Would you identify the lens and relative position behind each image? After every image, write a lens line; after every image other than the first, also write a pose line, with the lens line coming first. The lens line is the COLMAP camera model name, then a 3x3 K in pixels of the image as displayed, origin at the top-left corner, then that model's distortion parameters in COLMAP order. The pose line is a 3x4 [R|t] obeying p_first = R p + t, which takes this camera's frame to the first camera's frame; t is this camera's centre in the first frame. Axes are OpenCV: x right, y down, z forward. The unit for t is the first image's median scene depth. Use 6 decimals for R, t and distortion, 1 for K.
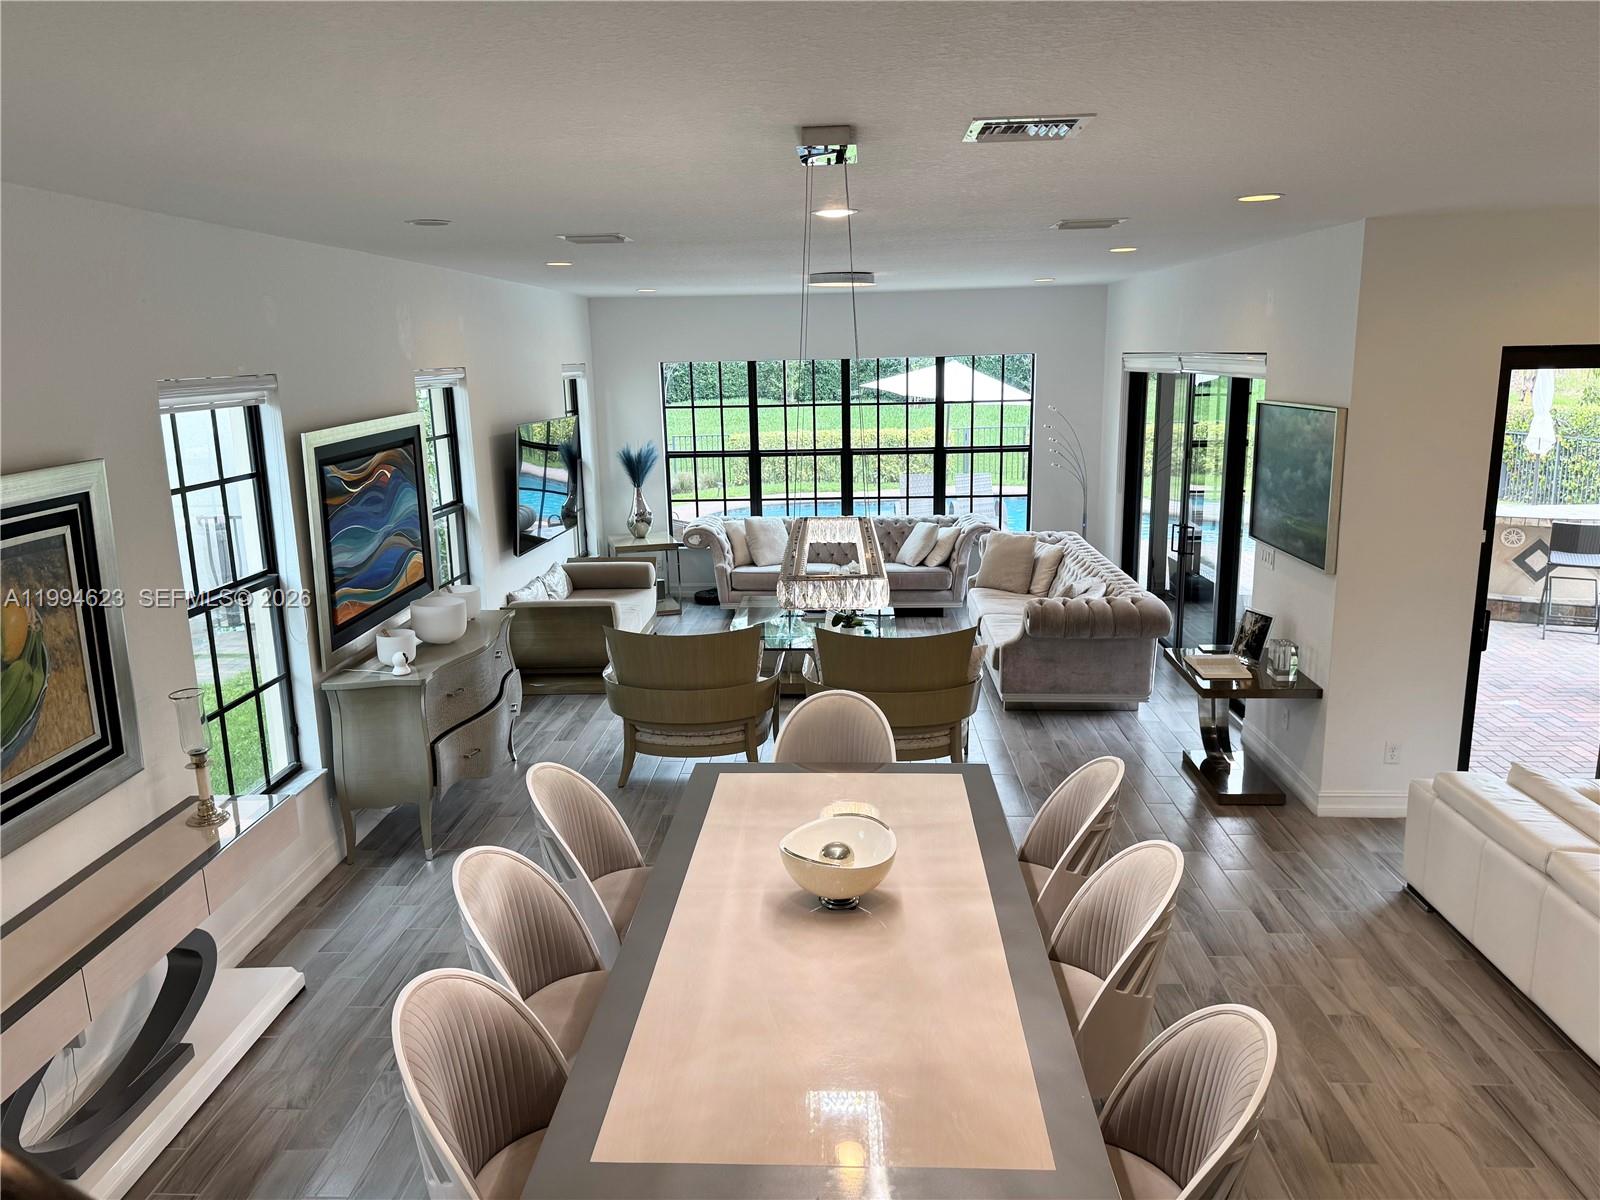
lens RADIAL K [[1118.8, 0, 795.9], [0, 1118.8, 599.5], [0, 0, 1]] dist [0.077133, -0.078192]
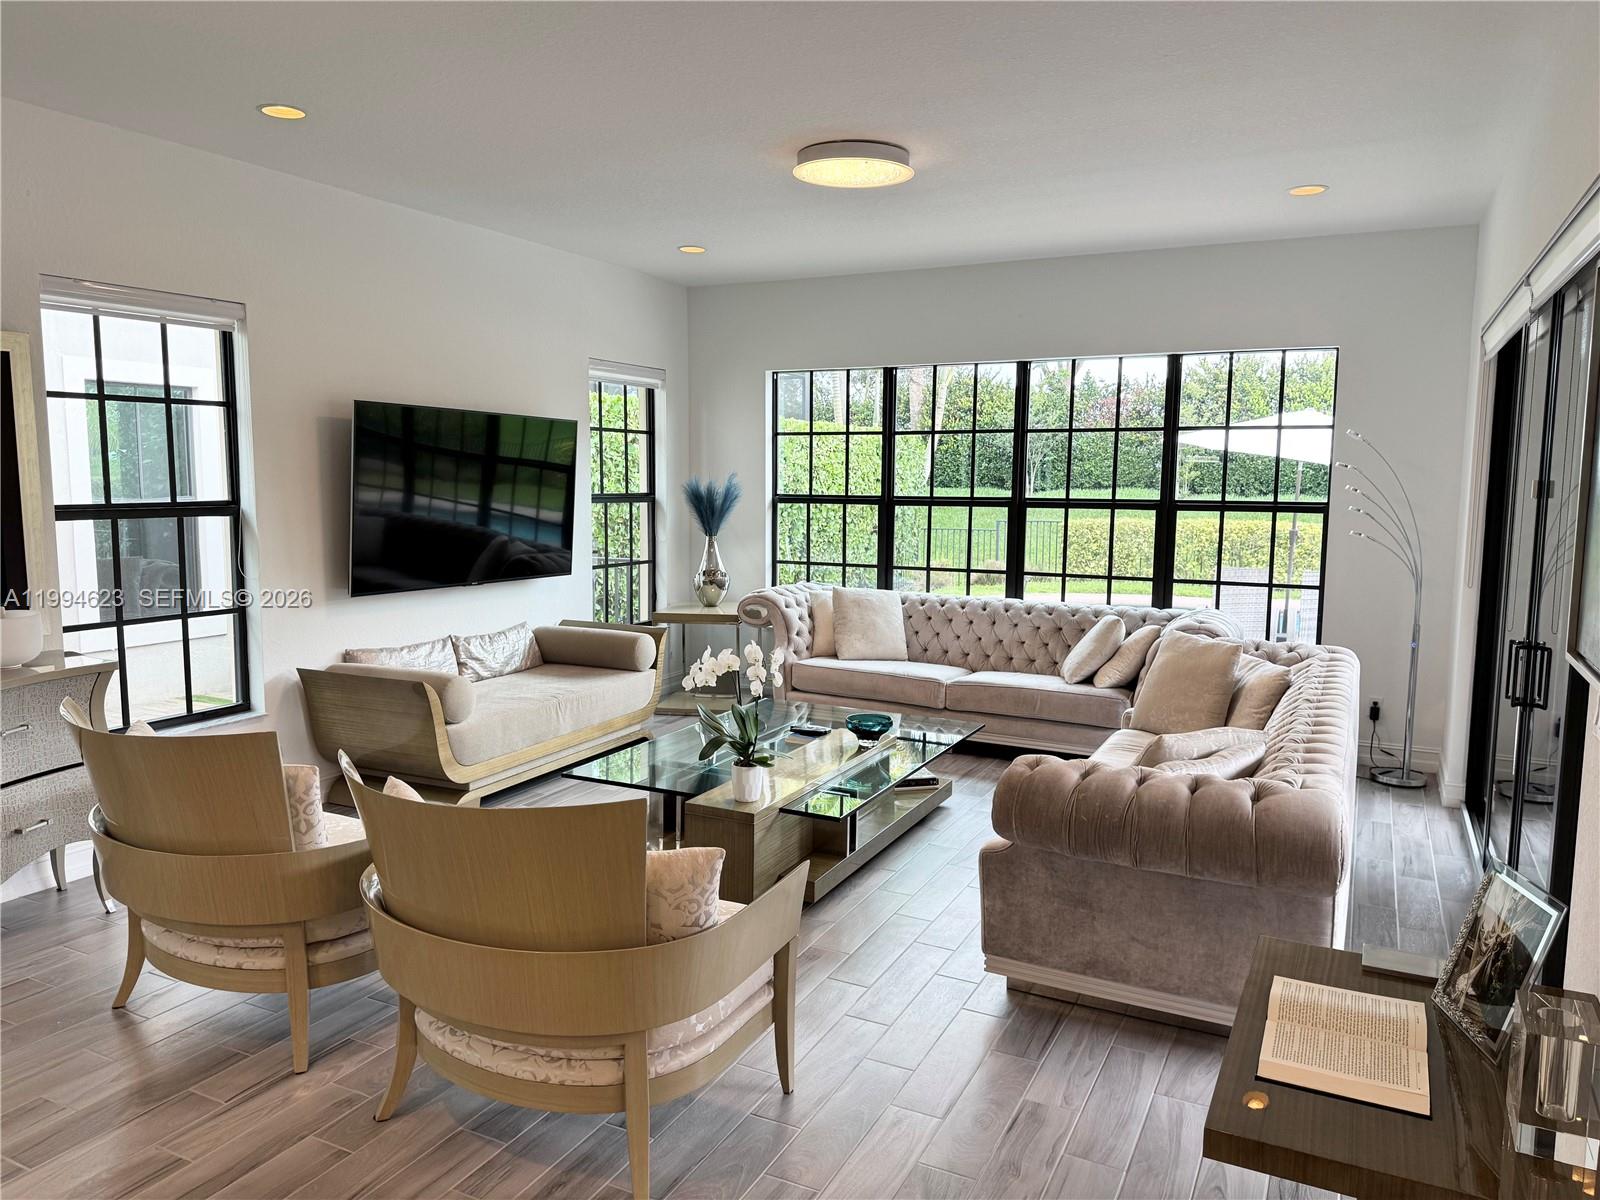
lens RADIAL K [[1118.3, 0, 794.0], [0, 1118.3, 596.4], [0, 0, 1]] dist [0.209766, -0.377963]
pose [[0.914852, 0.074504, -0.396857, 0.204861], [-0.113426, 0.990674, -0.075490, -0.012789], [0.387532, 0.114076, 0.914771, 0.369913]]
